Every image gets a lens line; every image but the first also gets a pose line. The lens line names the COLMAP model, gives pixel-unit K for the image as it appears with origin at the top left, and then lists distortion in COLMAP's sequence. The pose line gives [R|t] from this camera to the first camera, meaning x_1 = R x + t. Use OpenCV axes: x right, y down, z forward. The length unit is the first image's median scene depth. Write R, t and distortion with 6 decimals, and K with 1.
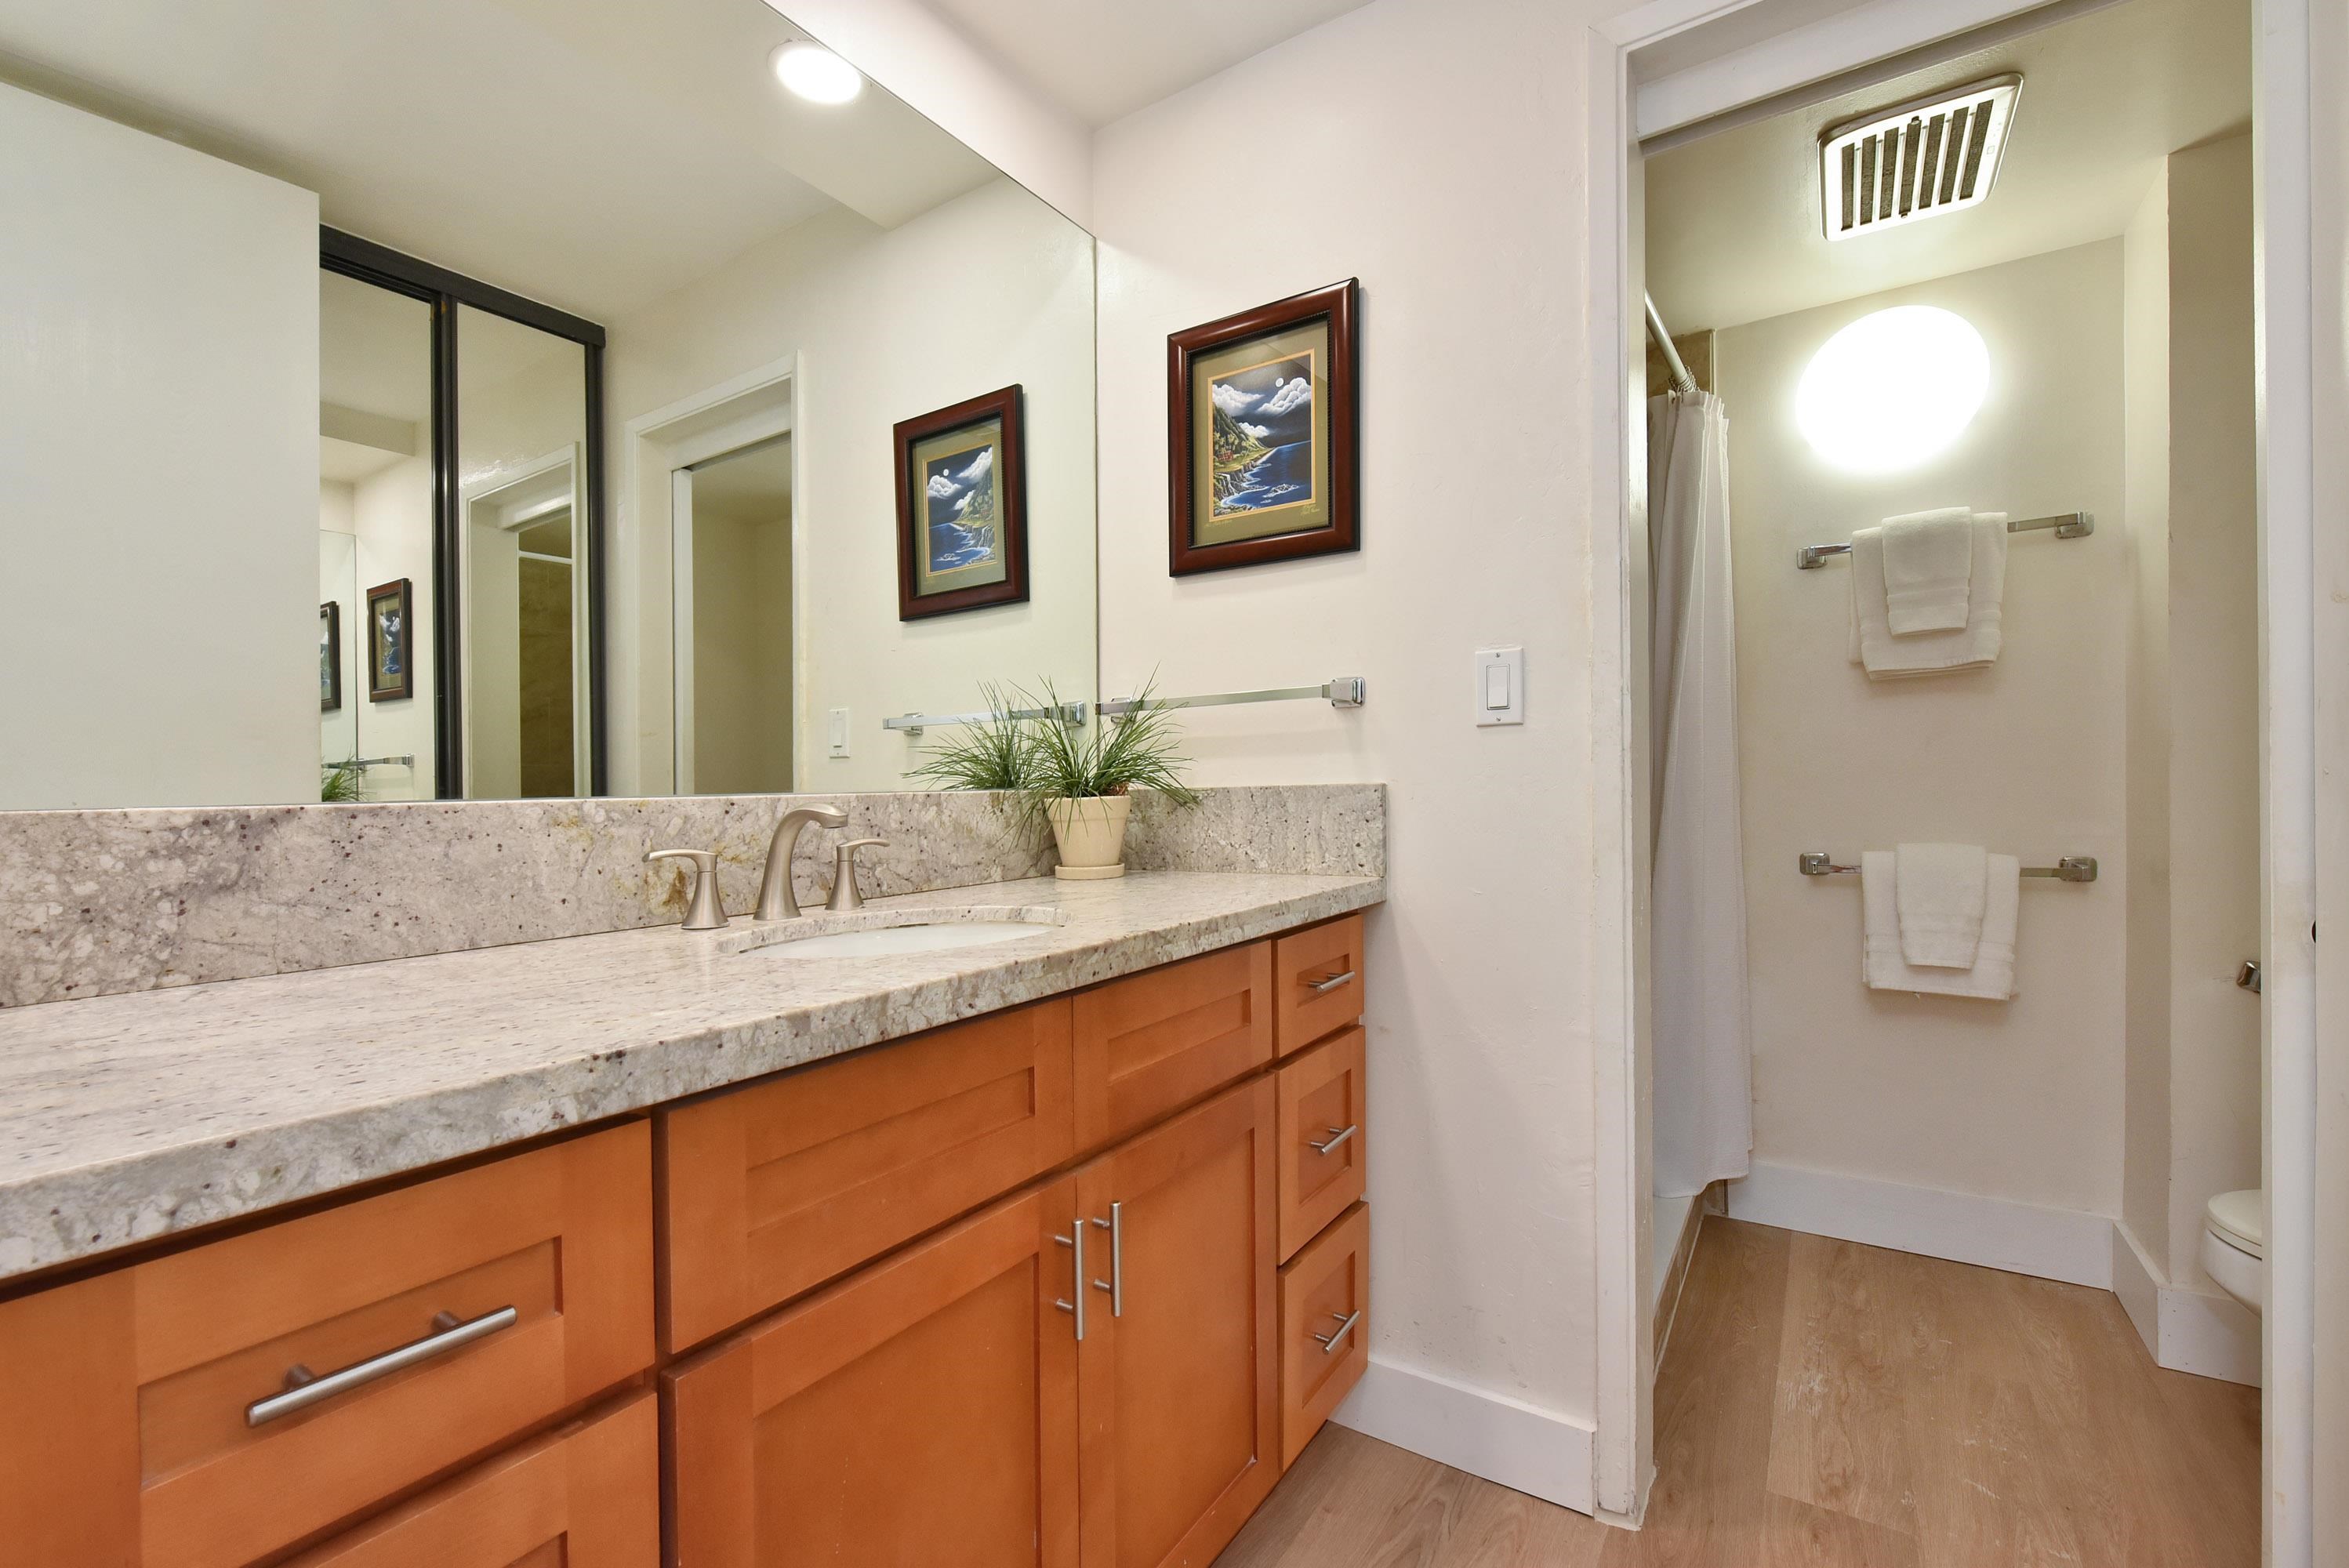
lens RADIAL K [[1018.5, 0, 1152.2], [0, 1018.5, 787.7], [0, 0, 1]] dist [-0.004074, 0.000192]
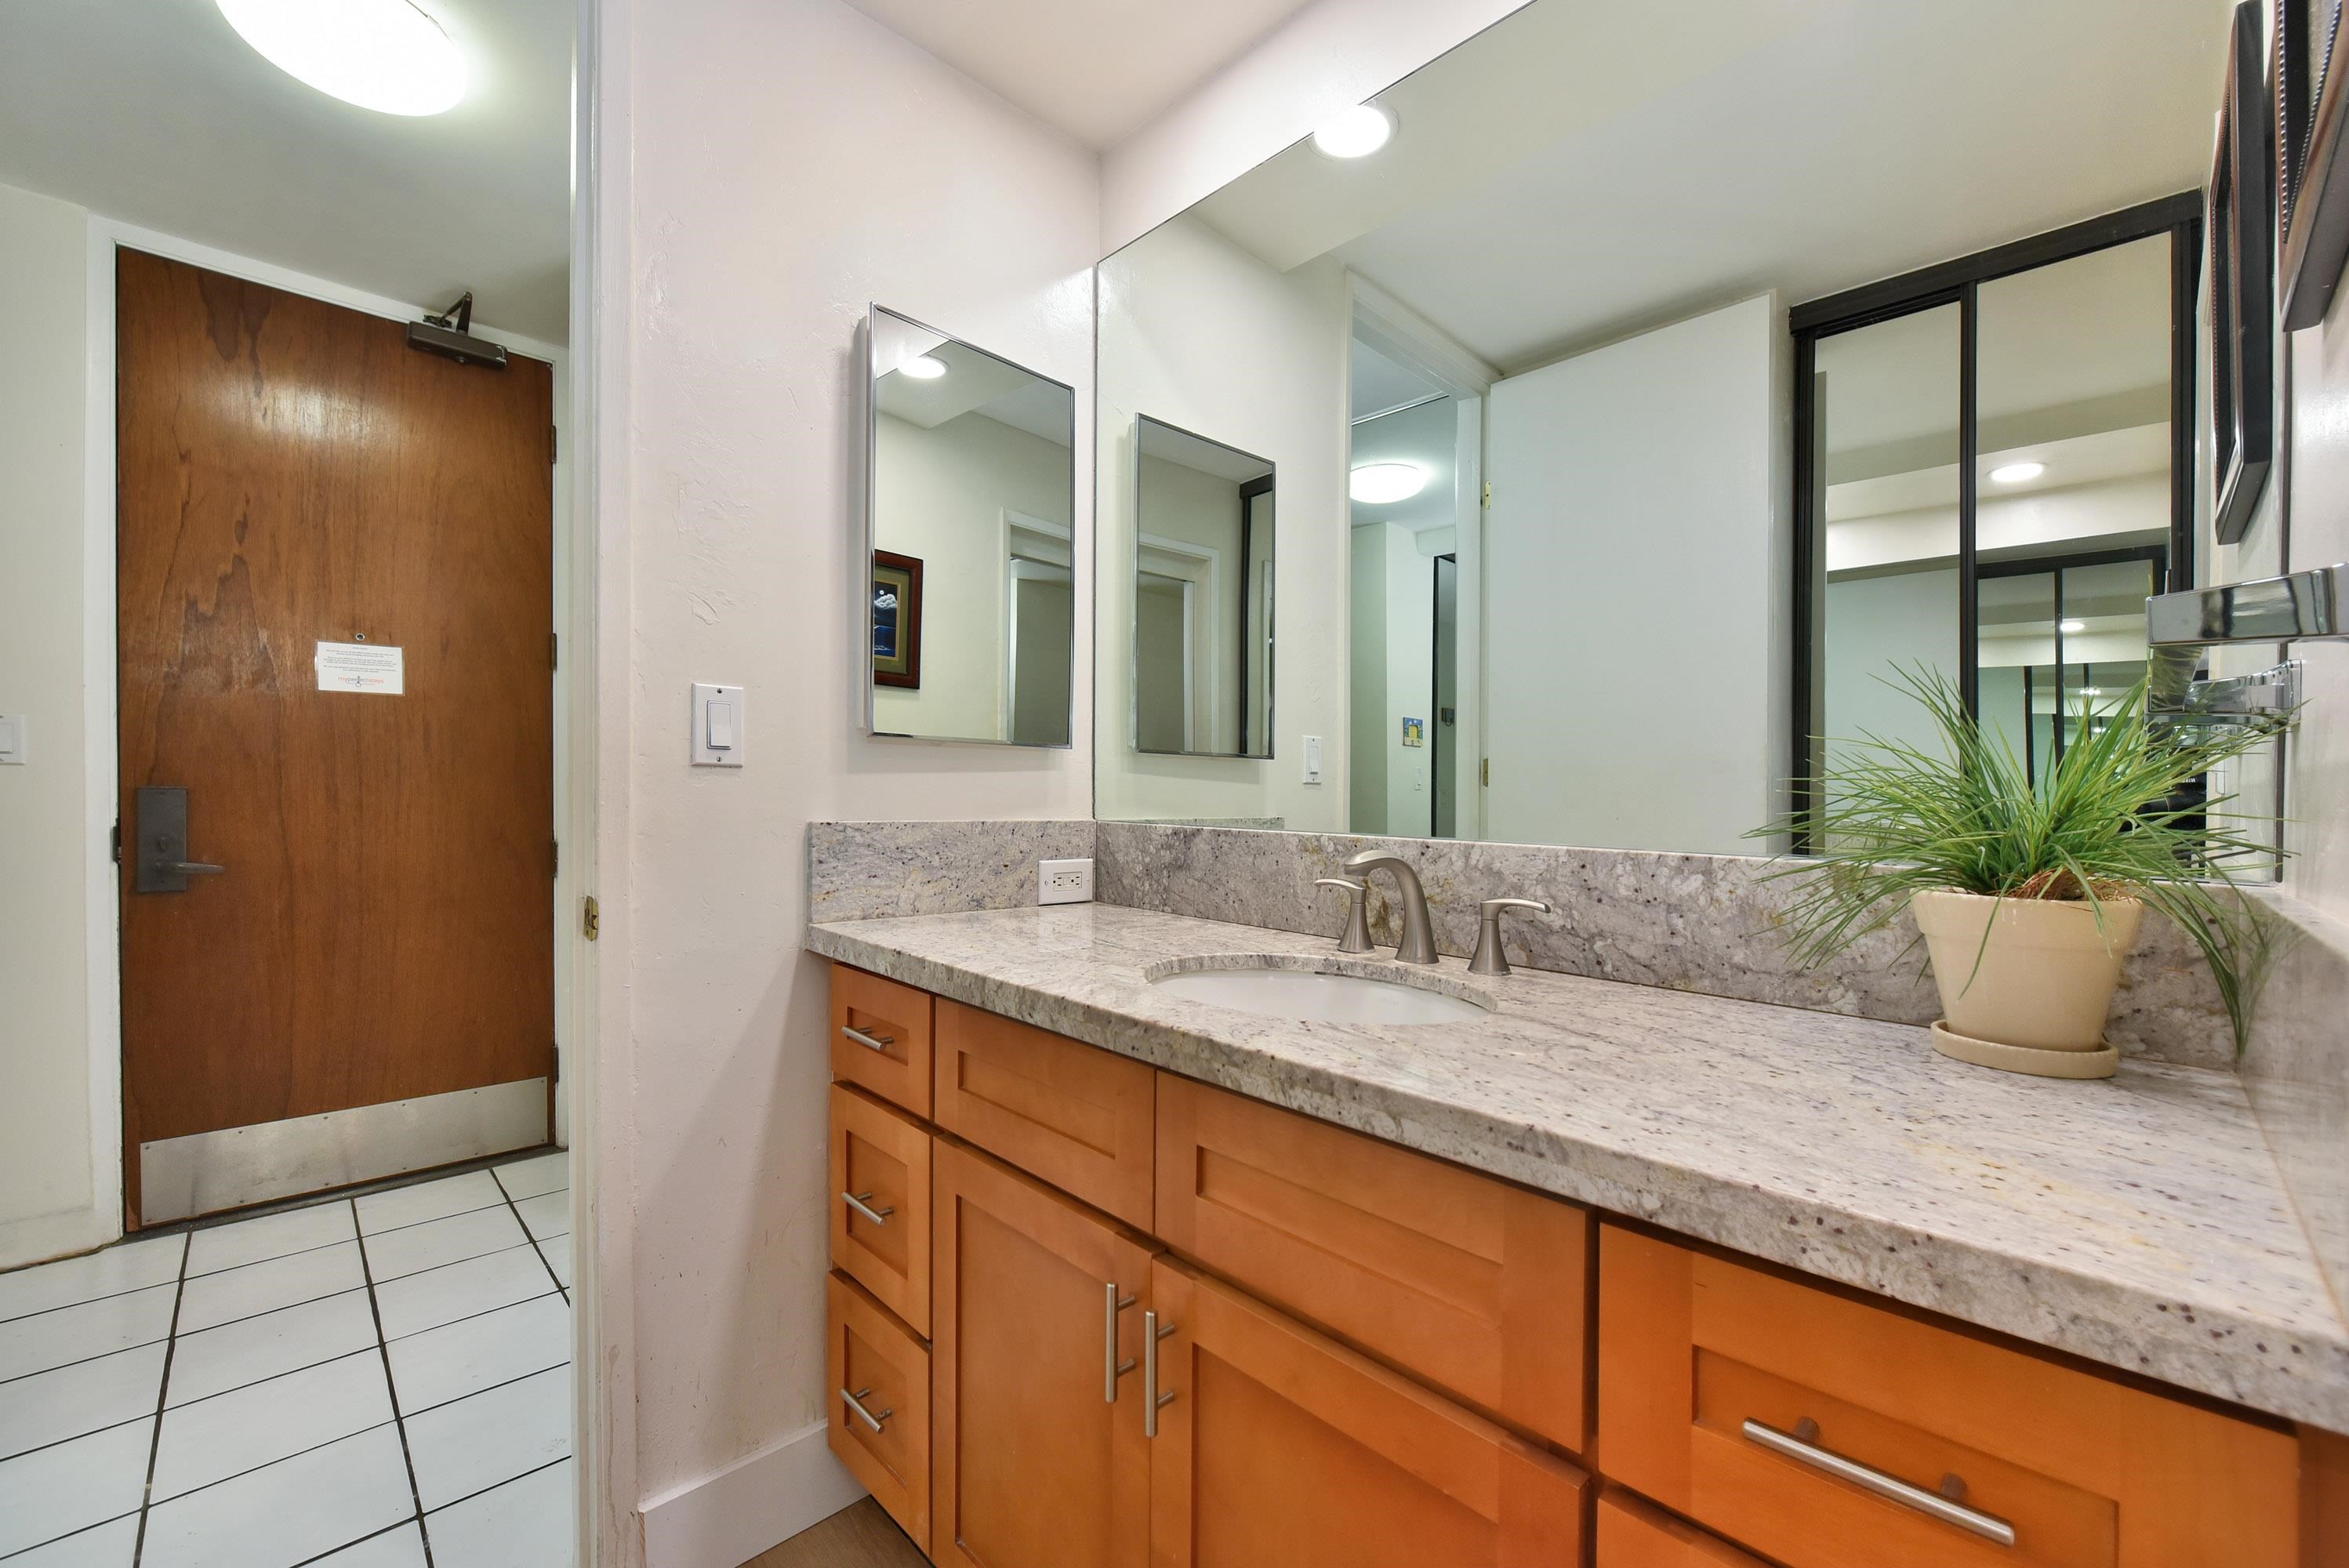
lens RADIAL K [[956.1, 0, 1167.0], [0, 956.1, 792.7], [0, 0, 1]] dist [0.003534, -0.002220]
pose [[-0.209698, 0.016193, -0.977632, 0.220993], [-0.014053, 0.999710, 0.019574, -0.020021], [0.977665, 0.017844, -0.209410, 0.333735]]
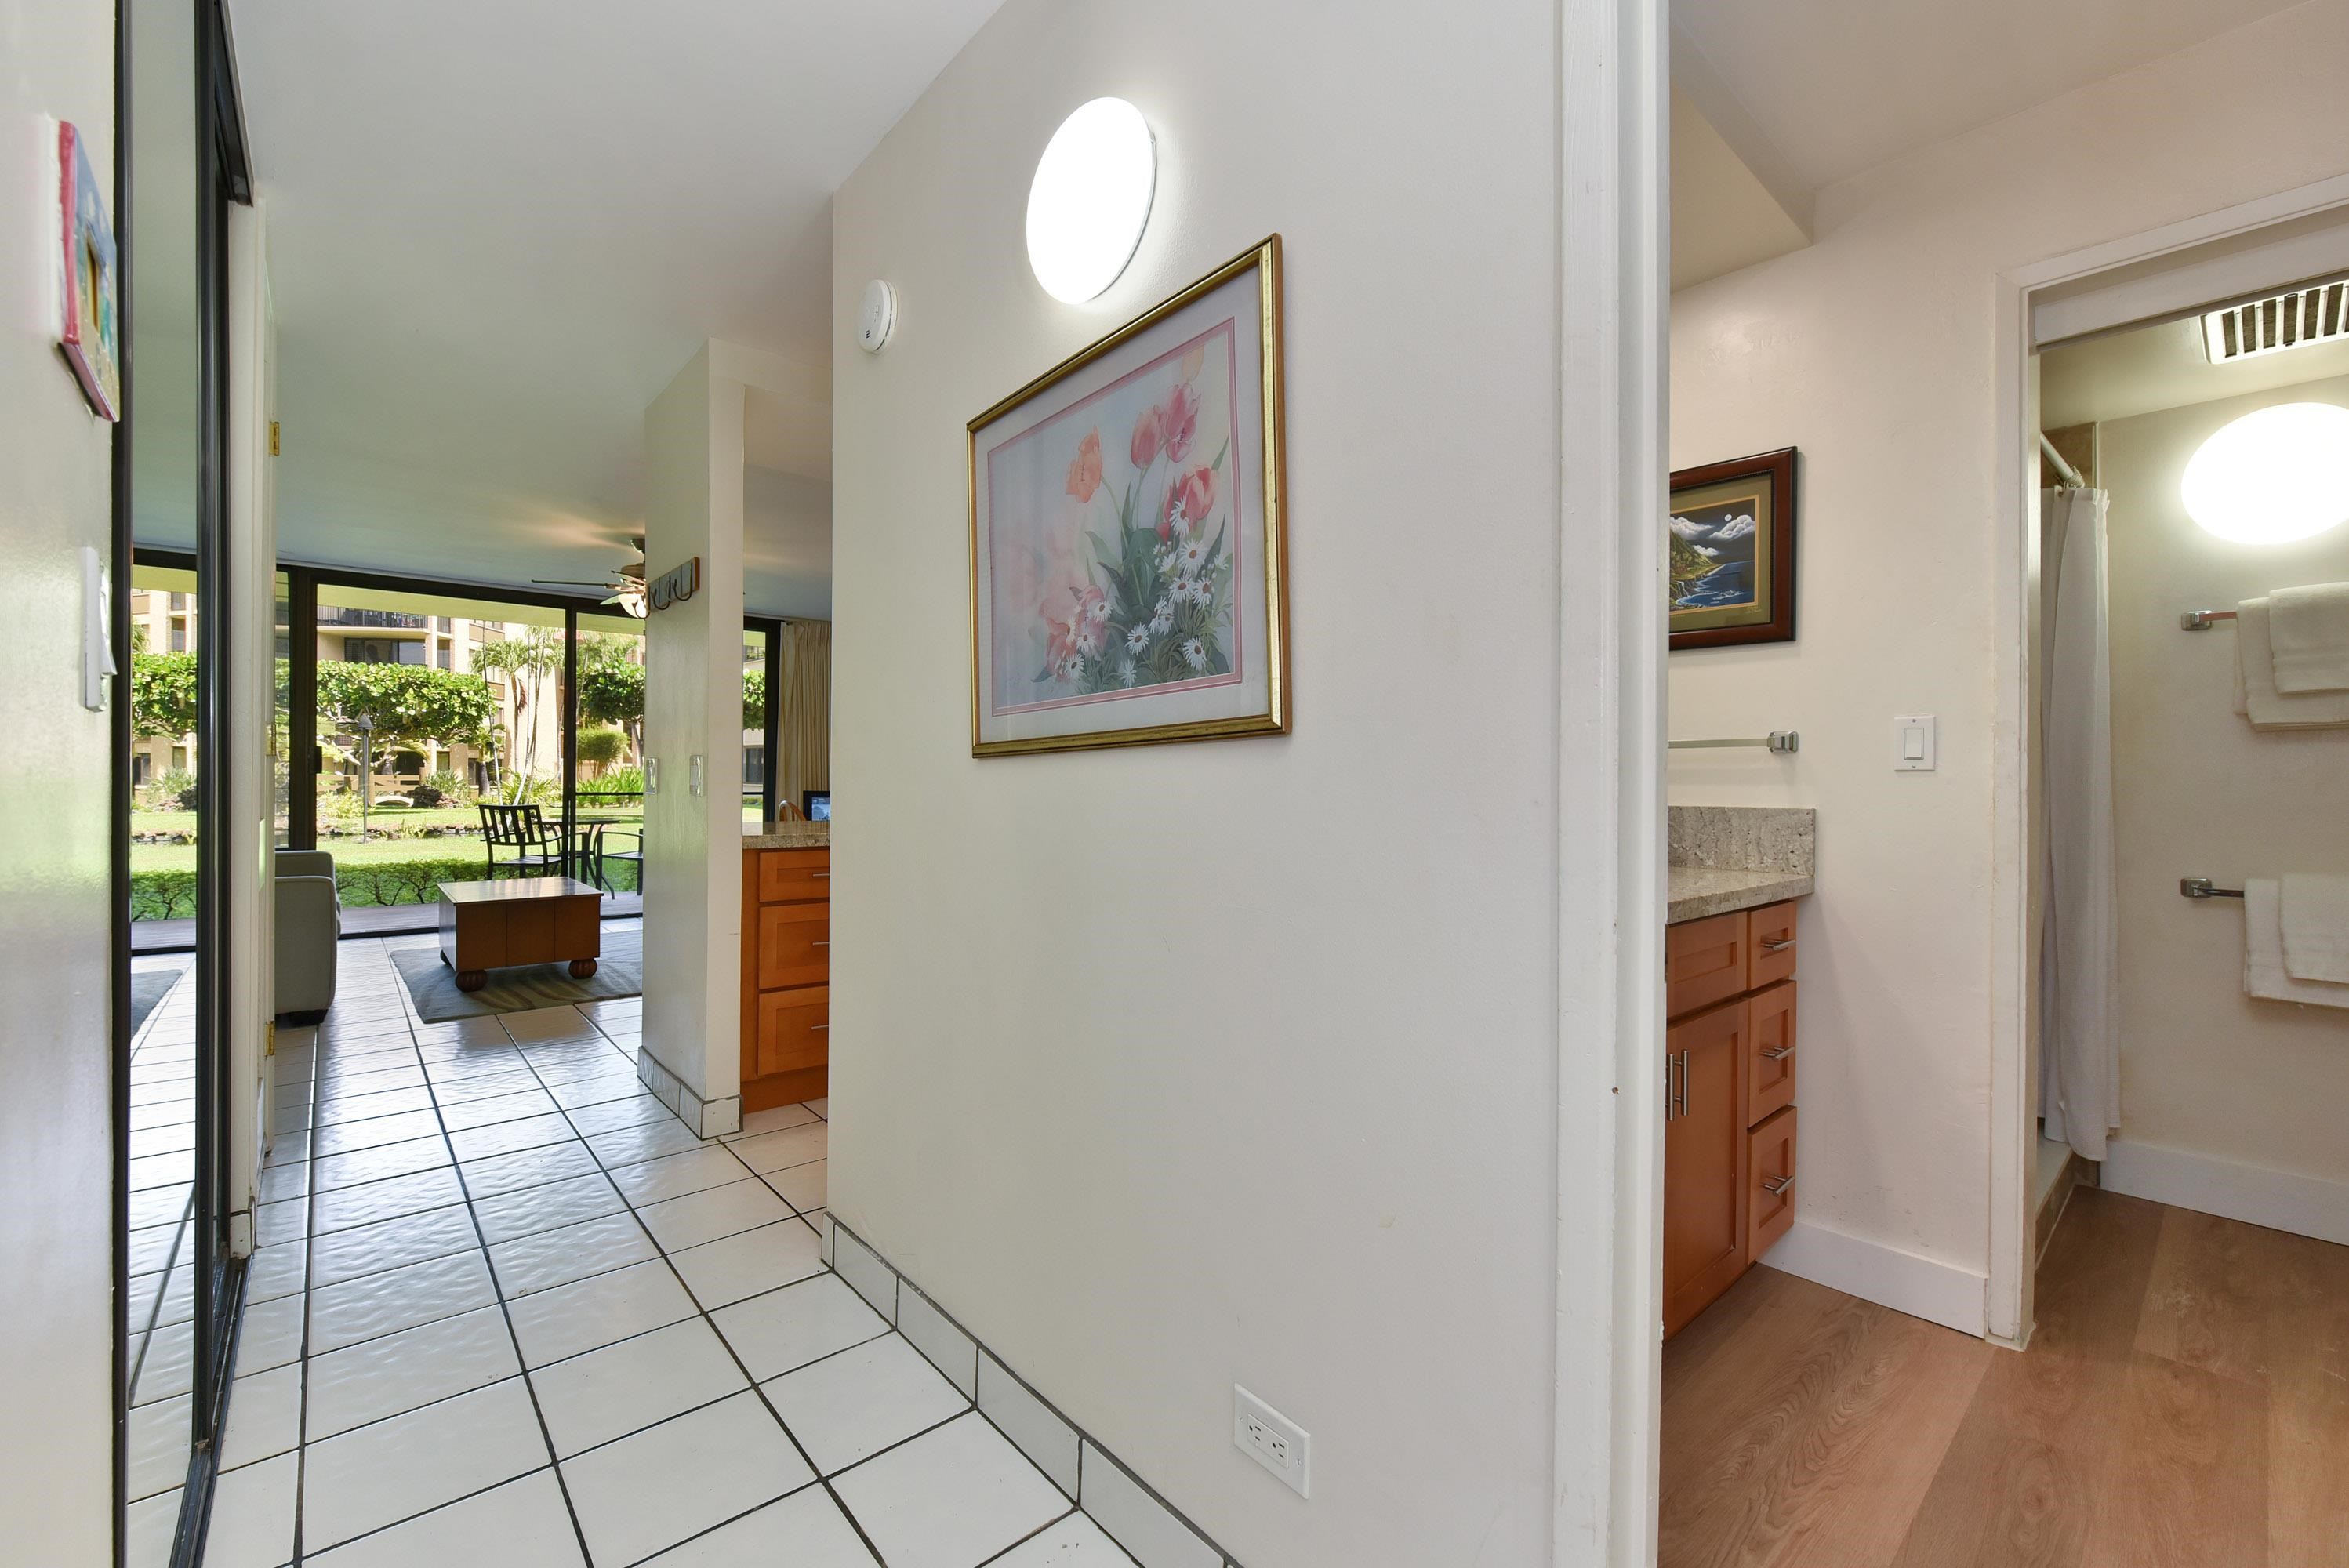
lens RADIAL K [[956.4, 0, 1175.1], [0, 956.4, 761.8], [0, 0, 1]] dist [-0.012978, 0.000939]
pose [[0.966207, 0.025795, -0.256474, -0.327758], [-0.031052, 0.999382, -0.016468, -0.021921], [0.255891, 0.023876, 0.966411, -0.557316]]
